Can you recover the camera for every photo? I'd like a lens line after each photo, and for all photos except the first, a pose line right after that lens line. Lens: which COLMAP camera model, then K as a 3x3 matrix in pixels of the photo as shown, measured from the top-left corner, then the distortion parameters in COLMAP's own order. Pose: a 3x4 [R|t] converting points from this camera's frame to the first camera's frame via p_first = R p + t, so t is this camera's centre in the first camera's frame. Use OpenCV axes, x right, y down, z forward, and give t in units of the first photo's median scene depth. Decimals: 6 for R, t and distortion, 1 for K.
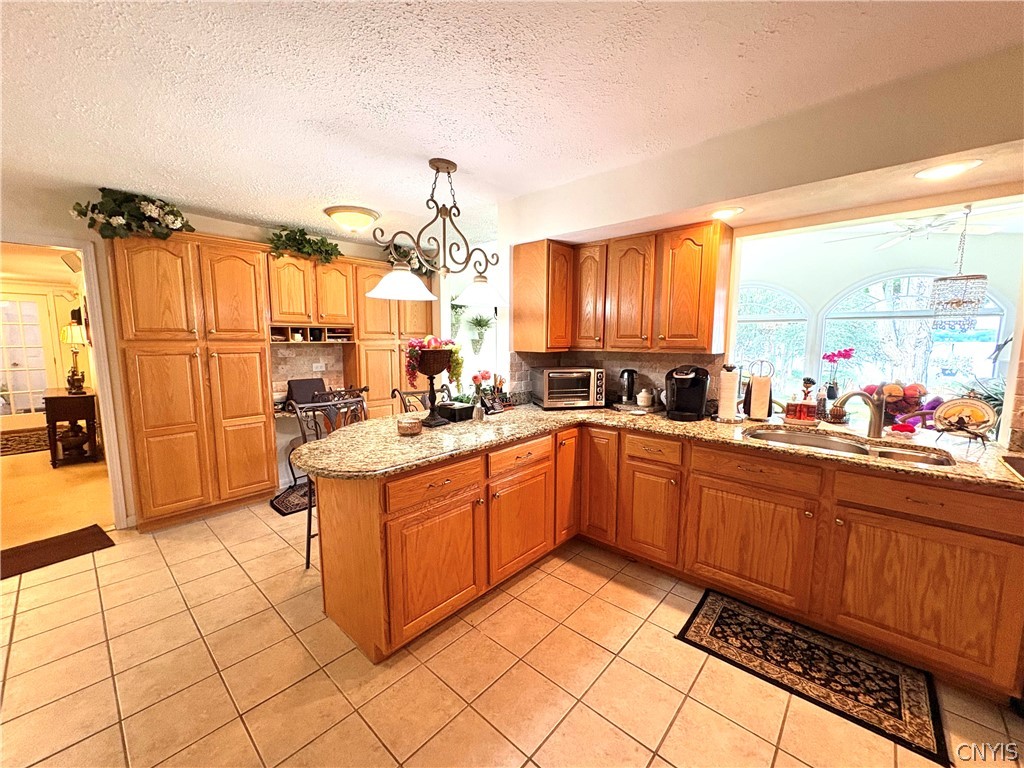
lens RADIAL K [[407.1, 0, 512.0], [0, 407.1, 384.0], [0, 0, 1]] dist [0.000023, 0.000026]
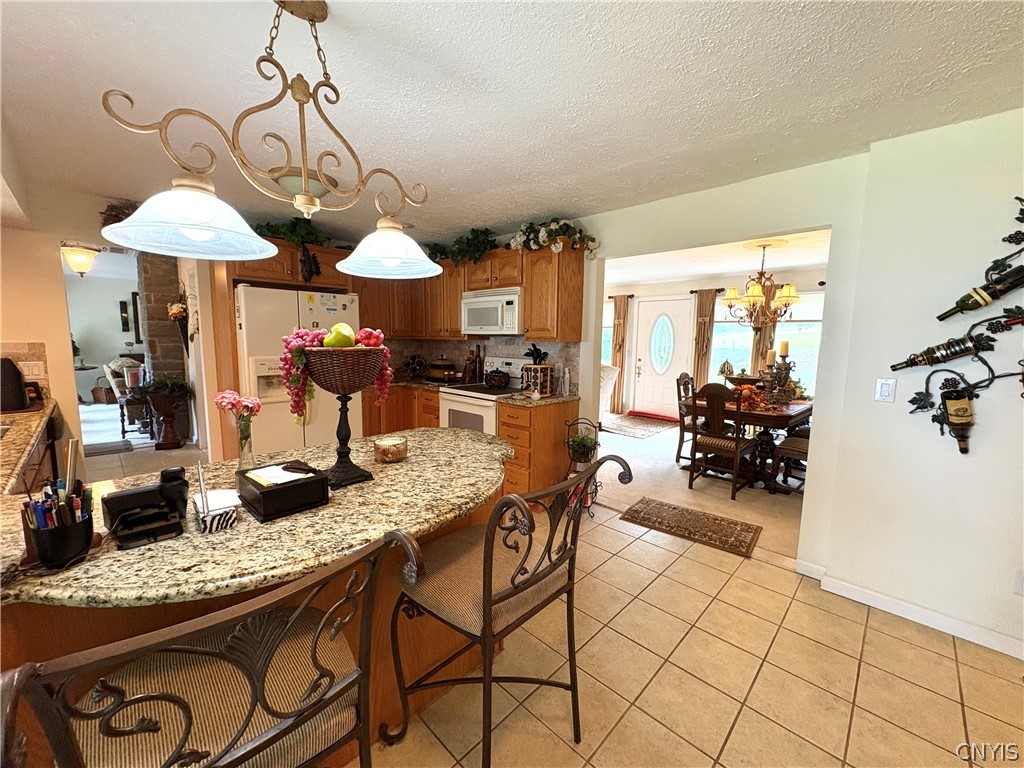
lens RADIAL K [[407.1, 0, 512.0], [0, 407.1, 384.0], [0, 0, 1]] dist [0.000023, 0.000026]
pose [[-0.999336, -0.016580, 0.032459, -0.434019], [-0.008839, 0.974204, 0.225494, -0.159140], [-0.035361, 0.225058, -0.973704, 1.483651]]
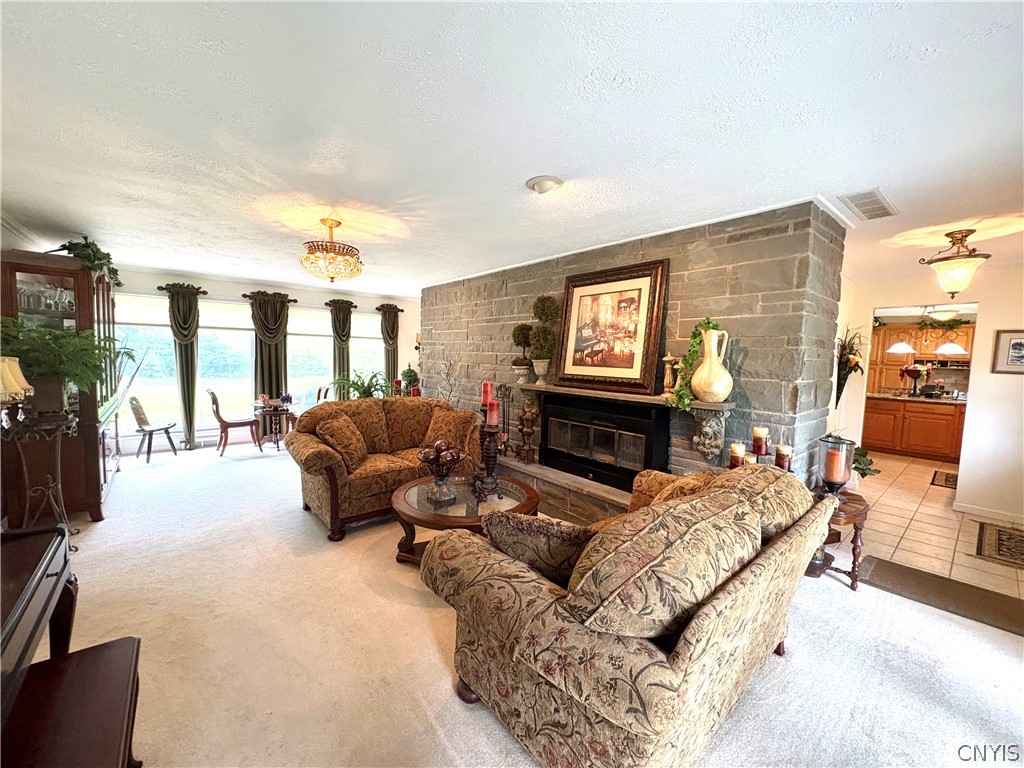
lens RADIAL K [[407.1, 0, 512.0], [0, 407.1, 384.0], [0, 0, 1]] dist [0.000023, 0.000026]
pose [[-0.131185, 0.071607, -0.988768, 2.781860], [-0.131864, 0.987265, 0.088993, 0.123059], [0.982549, 0.142057, -0.120072, -1.309822]]
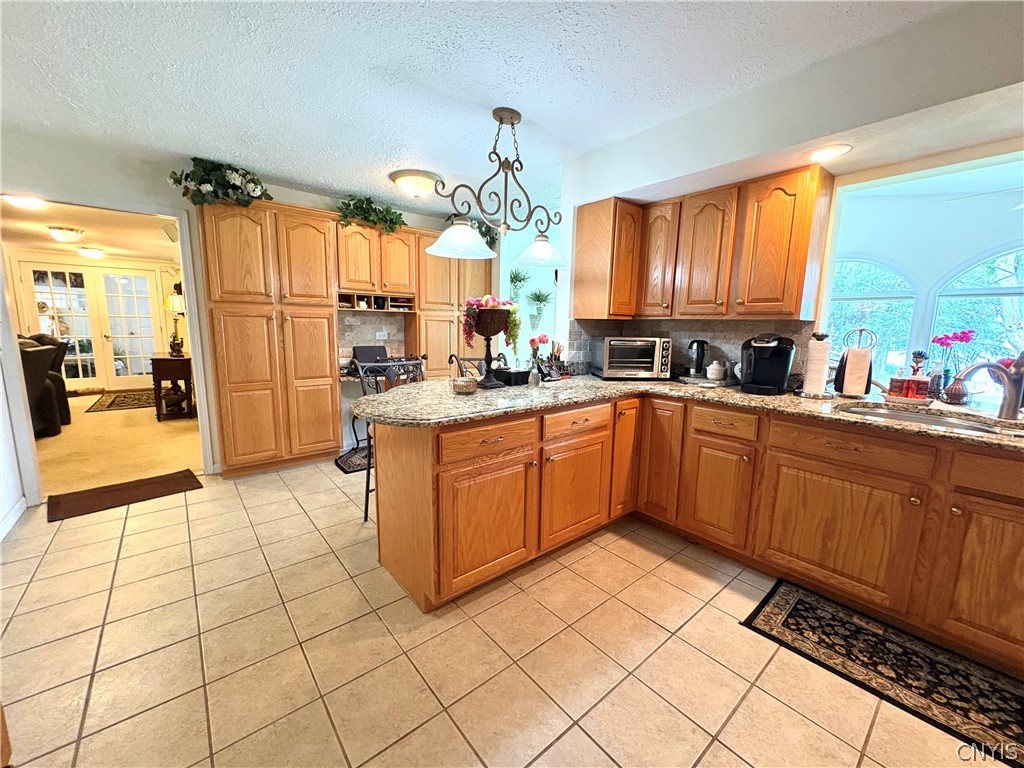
lens RADIAL K [[407.1, 0, 512.0], [0, 407.1, 384.0], [0, 0, 1]] dist [0.000023, 0.000026]
pose [[0.989929, 0.038086, -0.136344, -0.002820], [-0.033517, 0.998802, 0.035652, 0.054109], [0.137538, -0.030724, 0.990020, 0.031498]]
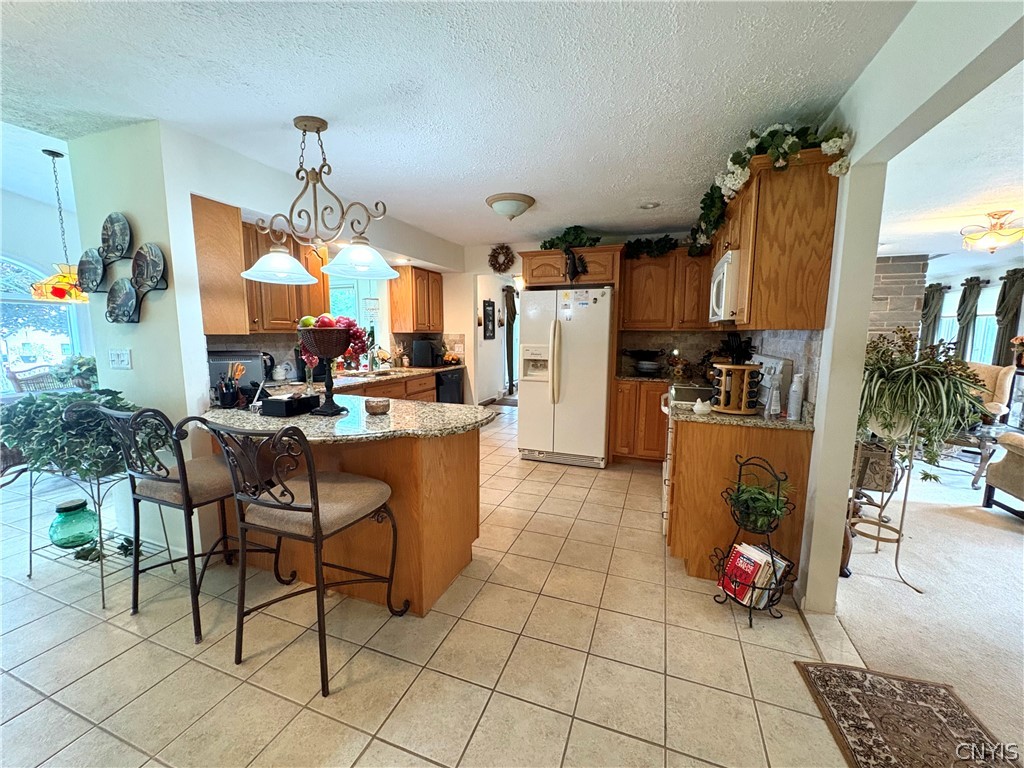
lens RADIAL K [[407.1, 0, 512.0], [0, 407.1, 384.0], [0, 0, 1]] dist [0.000023, 0.000026]
pose [[-0.371829, -0.119611, 0.920563, -1.135060], [0.098972, 0.980904, 0.167428, -0.072765], [-0.923010, 0.153364, -0.352890, 0.916394]]
